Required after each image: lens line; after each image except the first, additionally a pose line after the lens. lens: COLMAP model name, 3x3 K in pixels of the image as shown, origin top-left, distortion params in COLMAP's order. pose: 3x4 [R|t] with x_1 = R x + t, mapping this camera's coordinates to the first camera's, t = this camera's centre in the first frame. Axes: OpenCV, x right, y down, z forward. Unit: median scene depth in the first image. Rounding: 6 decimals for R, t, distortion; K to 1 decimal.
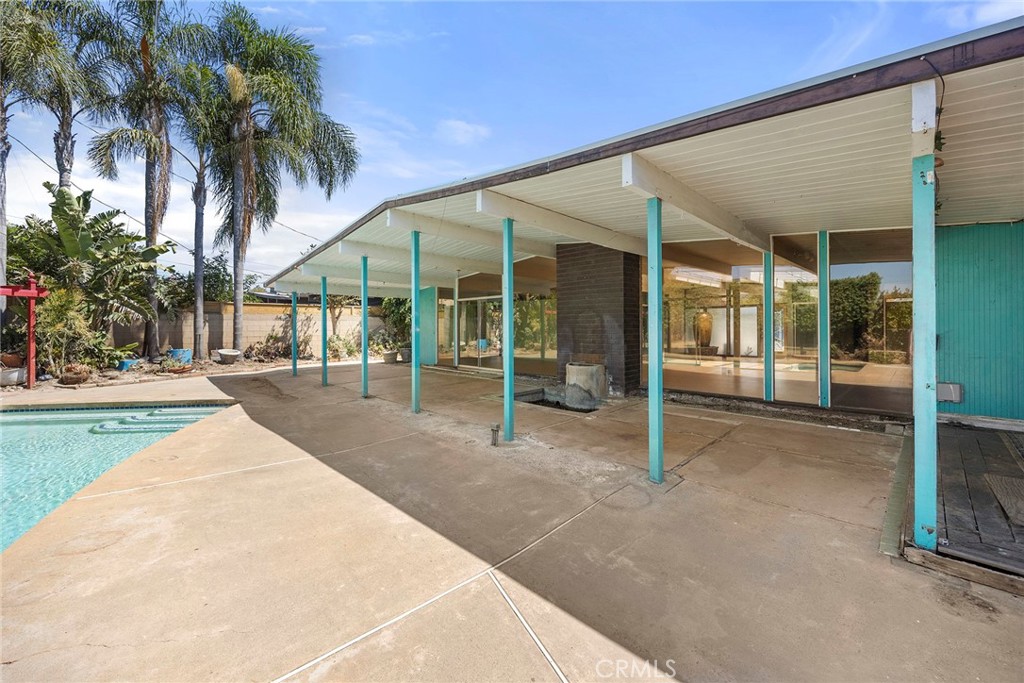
lens RADIAL K [[393.1, 0, 516.3], [0, 393.1, 326.0], [0, 0, 1]] dist [-0.006068, 0.000822]
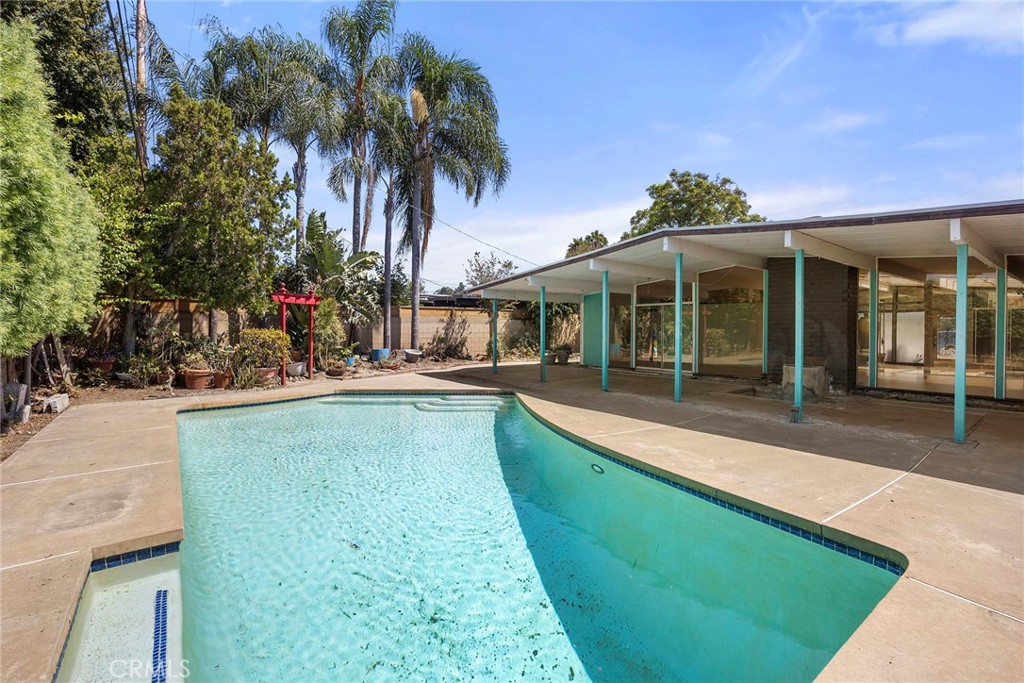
lens RADIAL K [[449.5, 0, 513.0], [0, 449.5, 331.5], [0, 0, 1]] dist [-0.014549, 0.000237]
pose [[0.992911, 0.007475, -0.118626, -0.324371], [-0.006417, 0.999936, 0.009295, -0.004632], [0.118688, -0.008468, 0.992895, -0.237121]]
